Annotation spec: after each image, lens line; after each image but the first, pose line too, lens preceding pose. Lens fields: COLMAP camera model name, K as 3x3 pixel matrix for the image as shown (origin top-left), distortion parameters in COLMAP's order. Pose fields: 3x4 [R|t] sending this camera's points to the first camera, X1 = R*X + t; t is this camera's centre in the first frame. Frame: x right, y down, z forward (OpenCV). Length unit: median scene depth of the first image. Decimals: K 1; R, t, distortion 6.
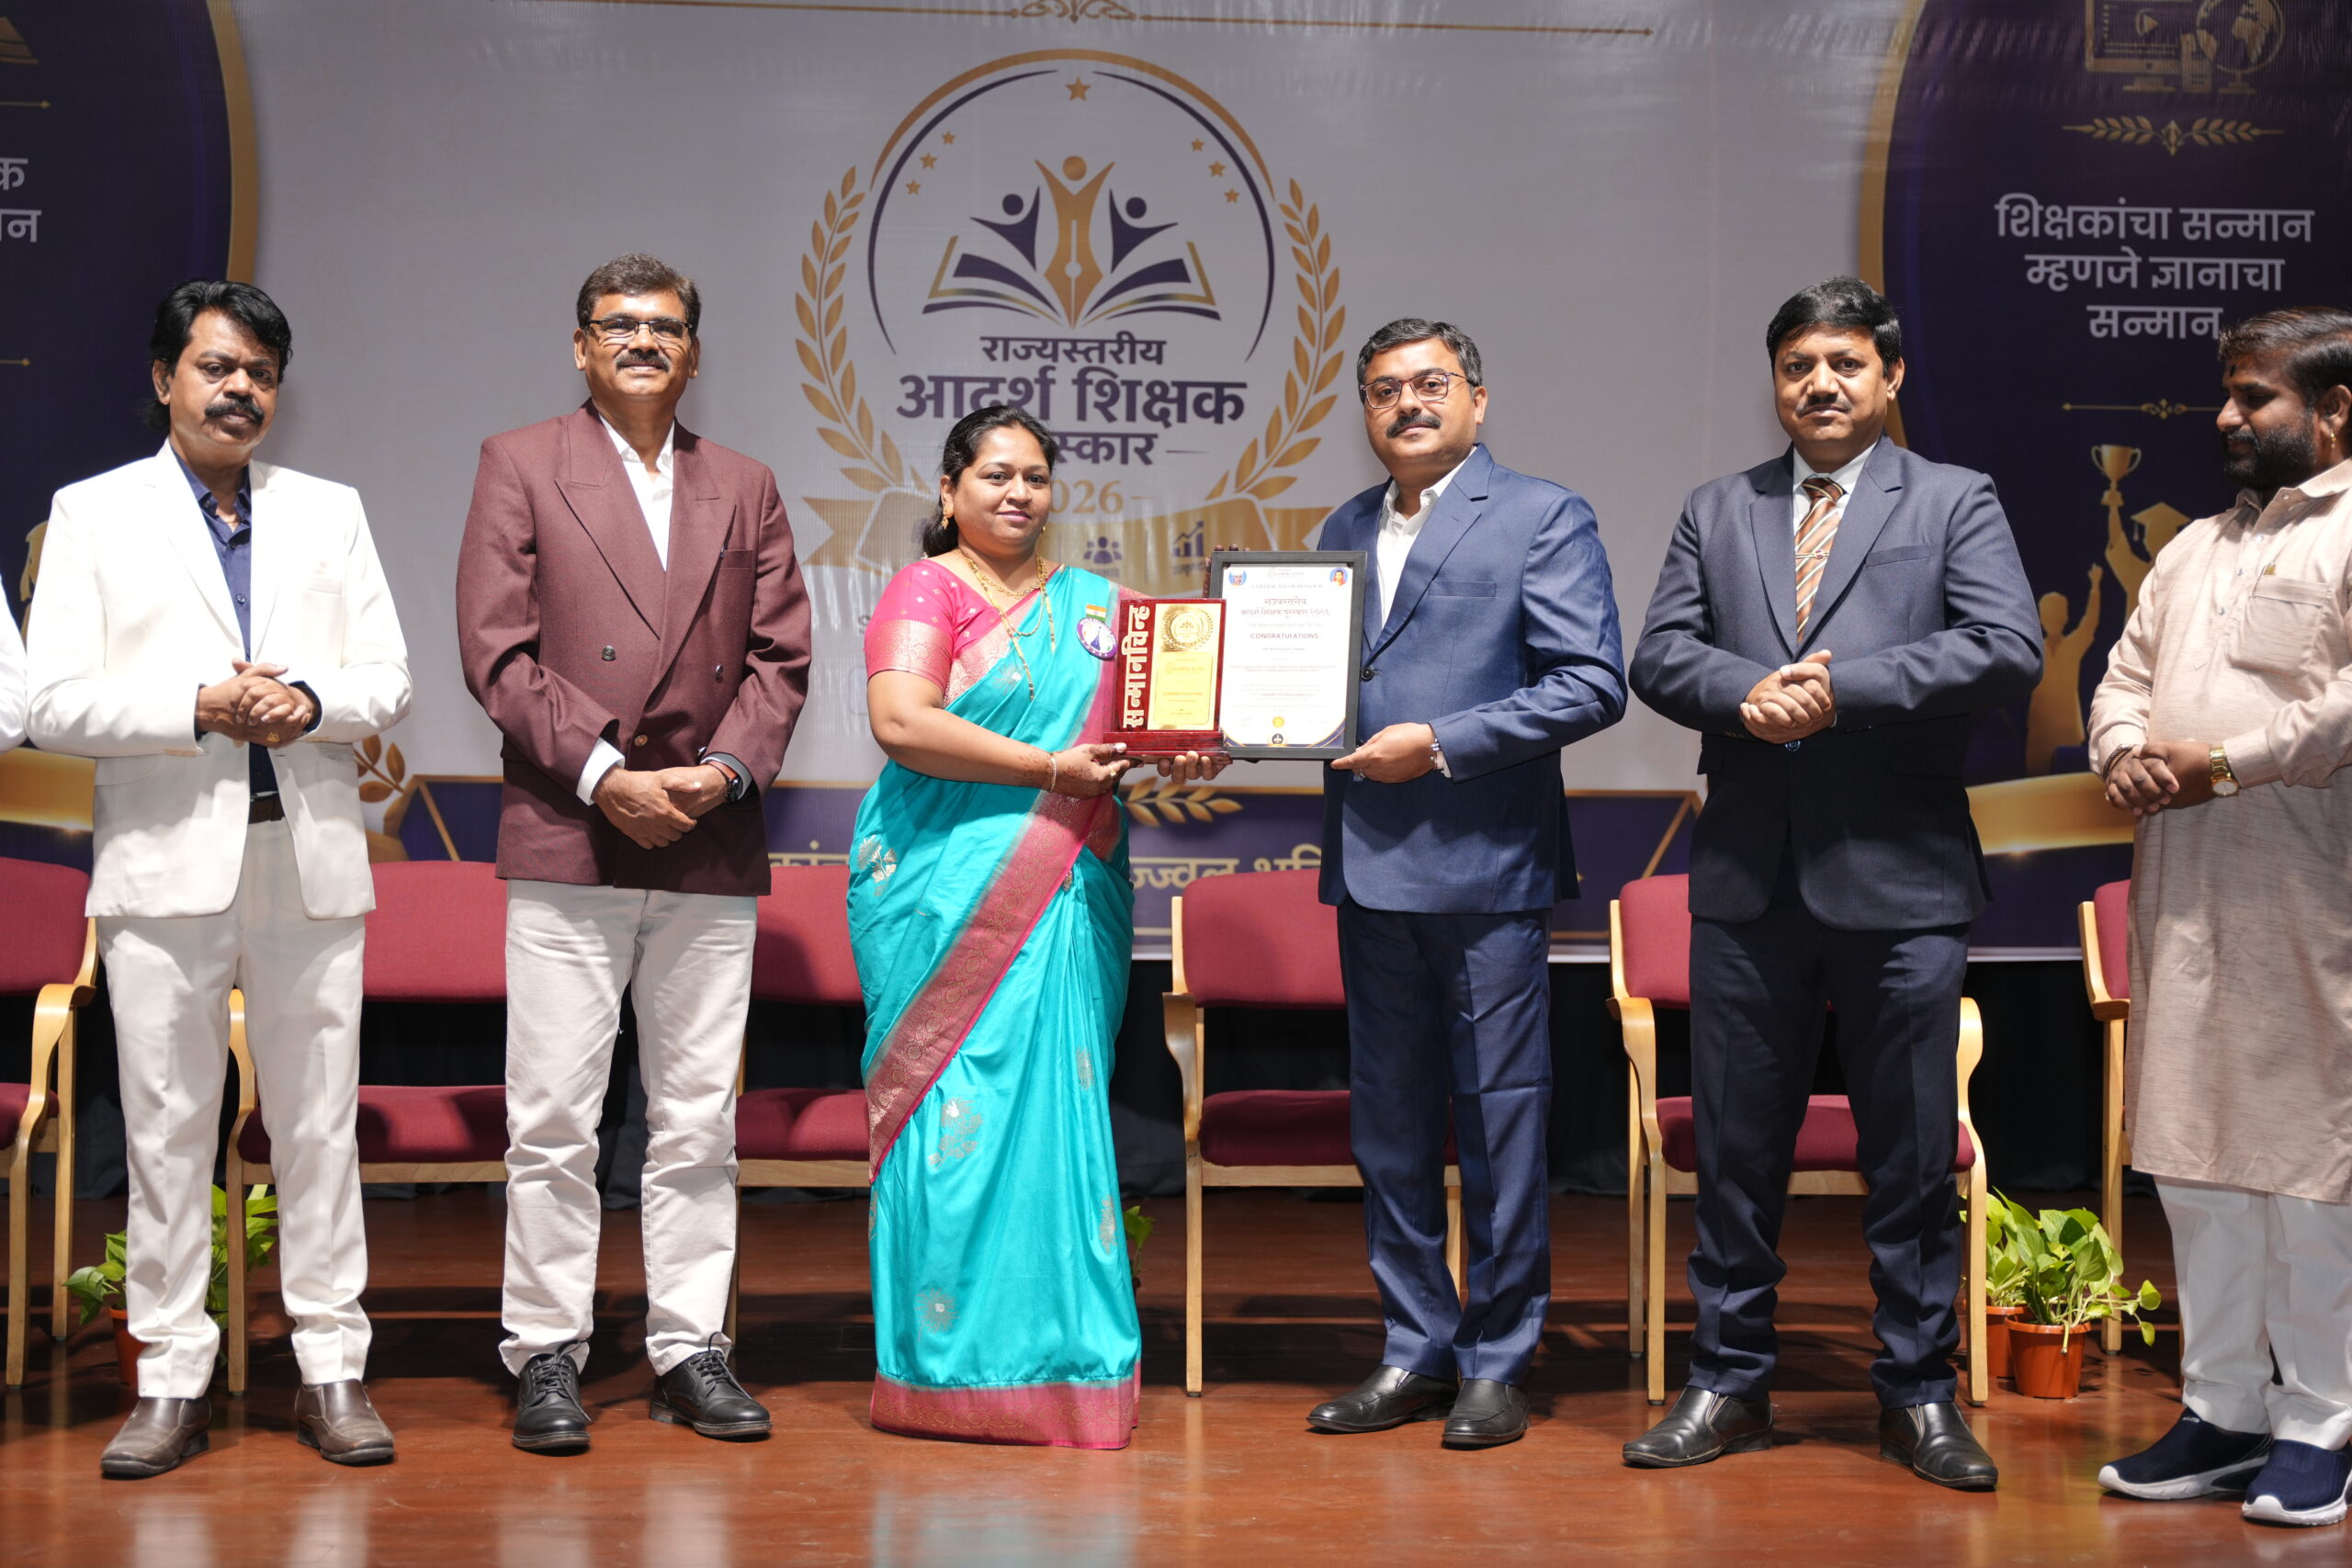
lens RADIAL K [[3553.7, 0, 1176.0], [0, 3553.7, 784.0], [0, 0, 1]] dist [0.026875, 0.004227]
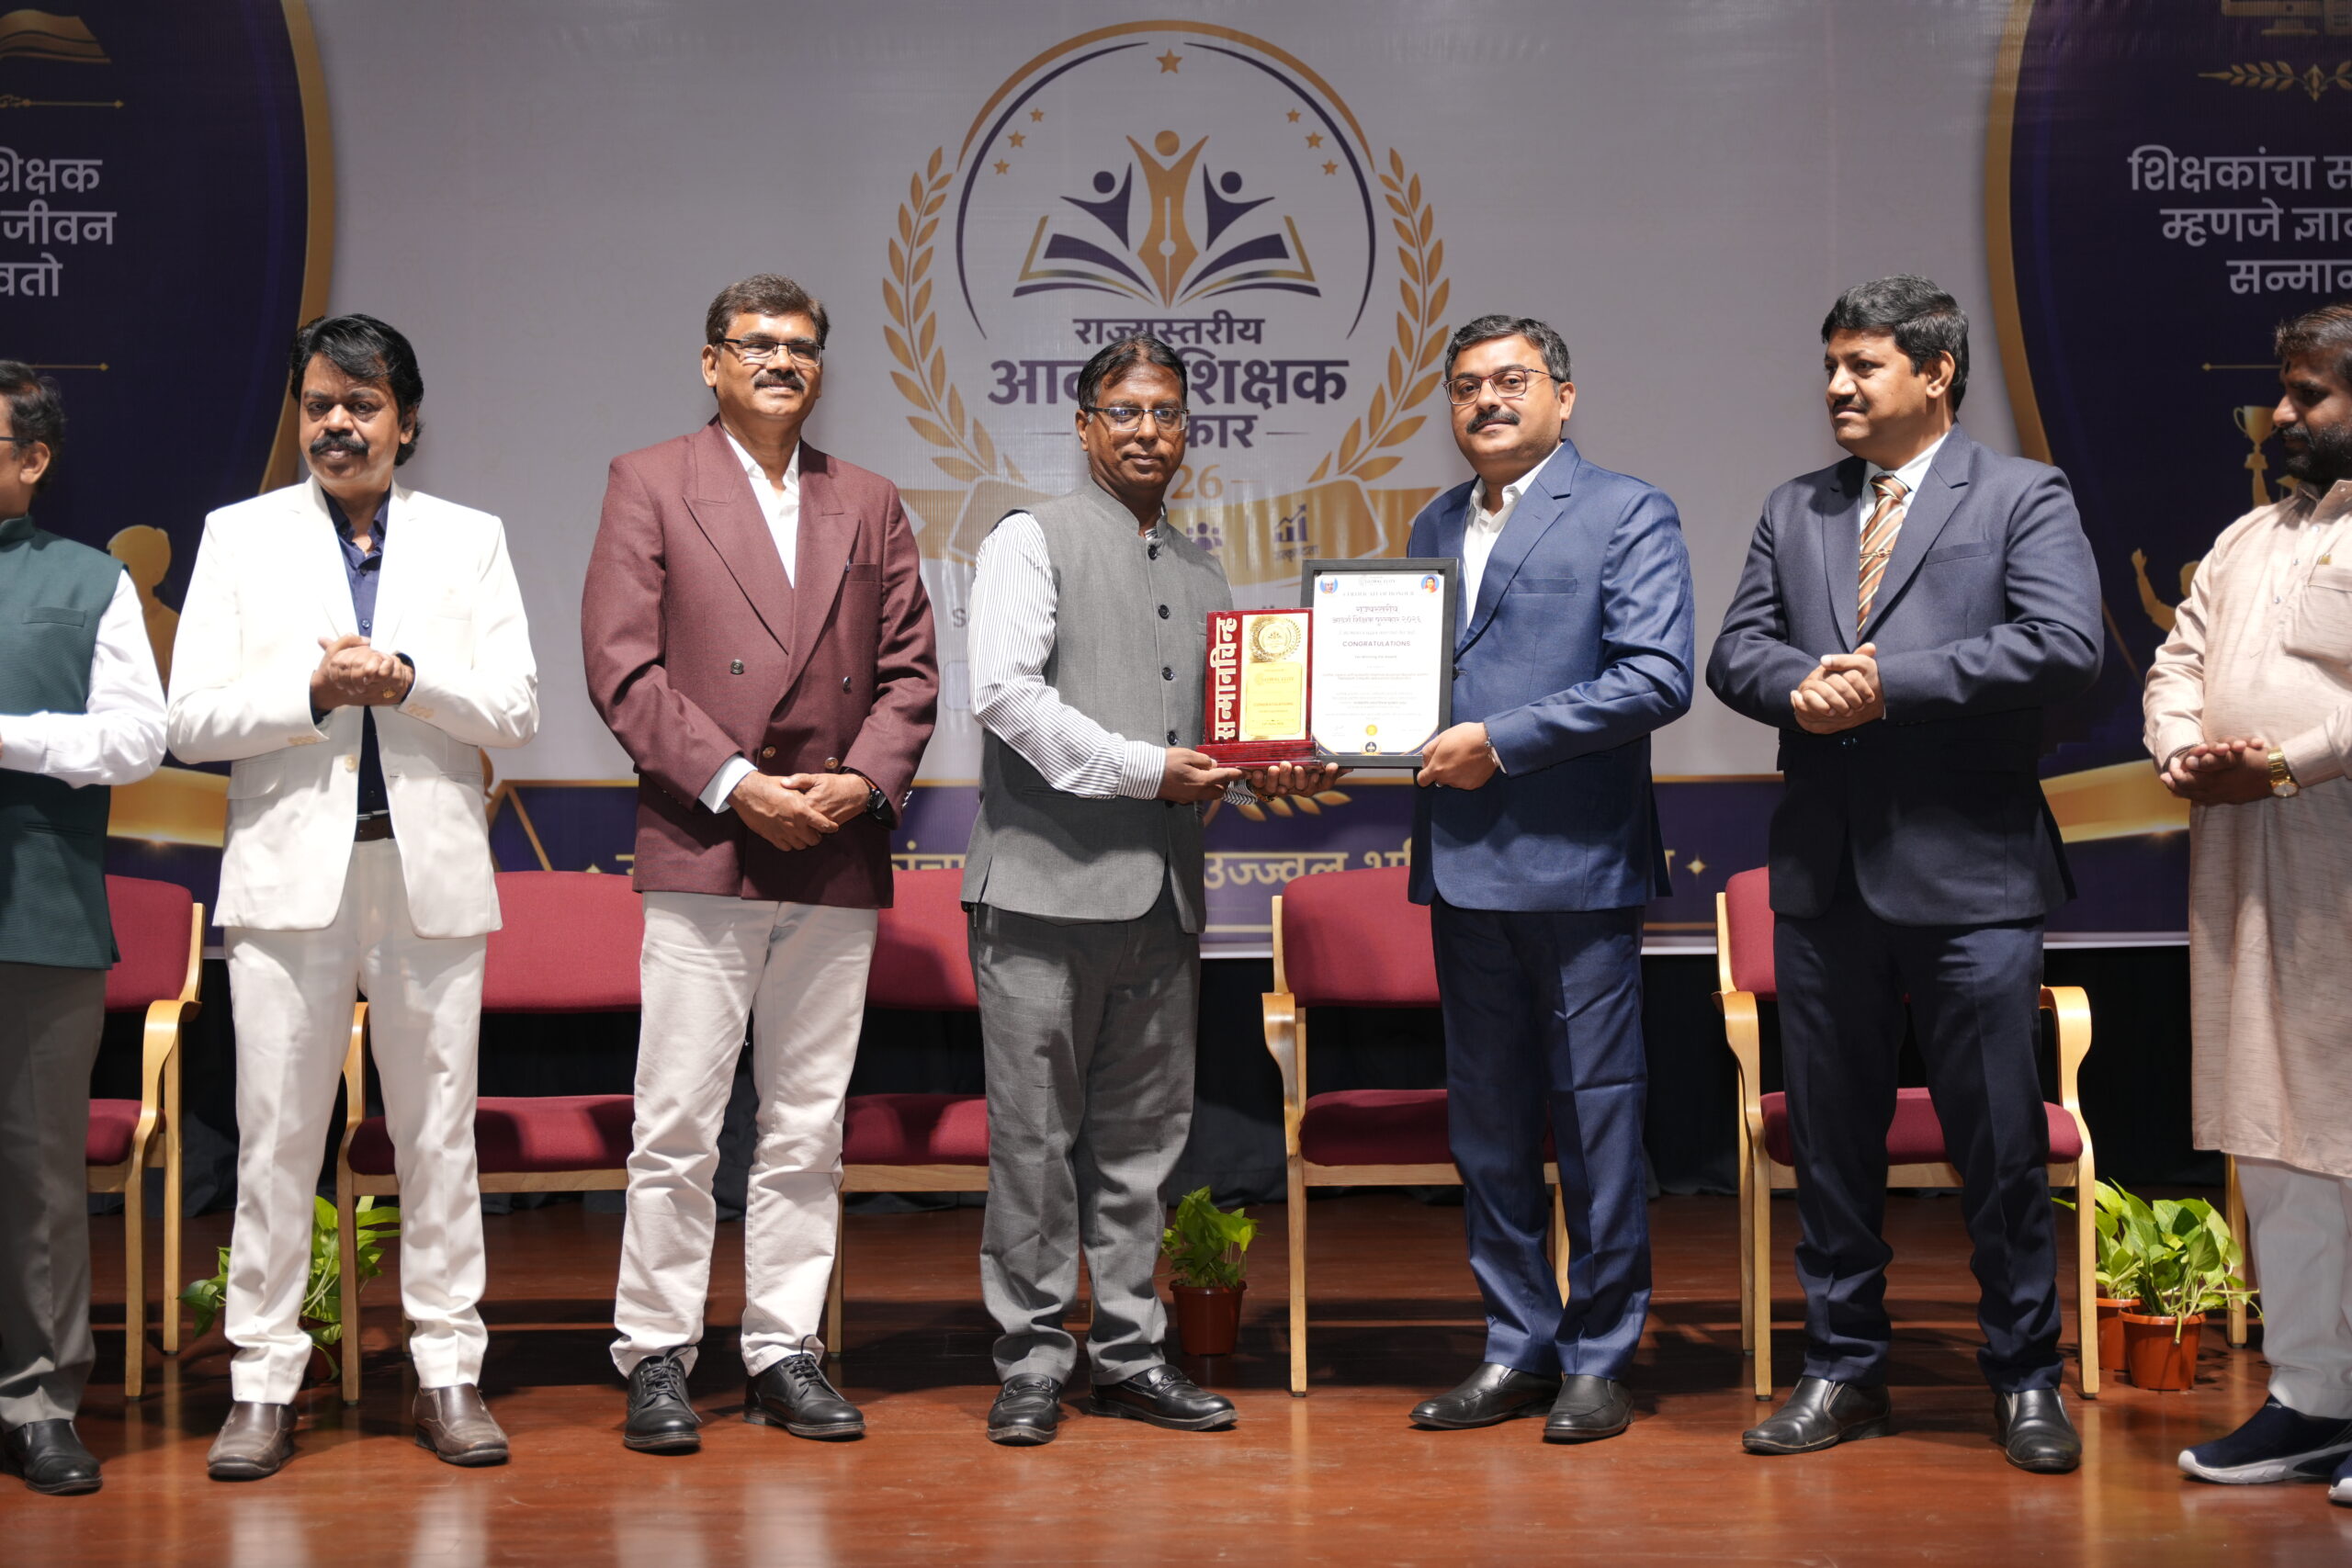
lens RADIAL K [[4118.8, 0, 1176.0], [0, 4118.8, 784.0], [0, 0, 1]] dist [0.025794, 0.100949]
pose [[0.999115, -0.016187, -0.038823, 0.014699], [0.016576, 0.999815, 0.009730, -0.009313], [0.038658, -0.010365, 0.999199, -0.124483]]
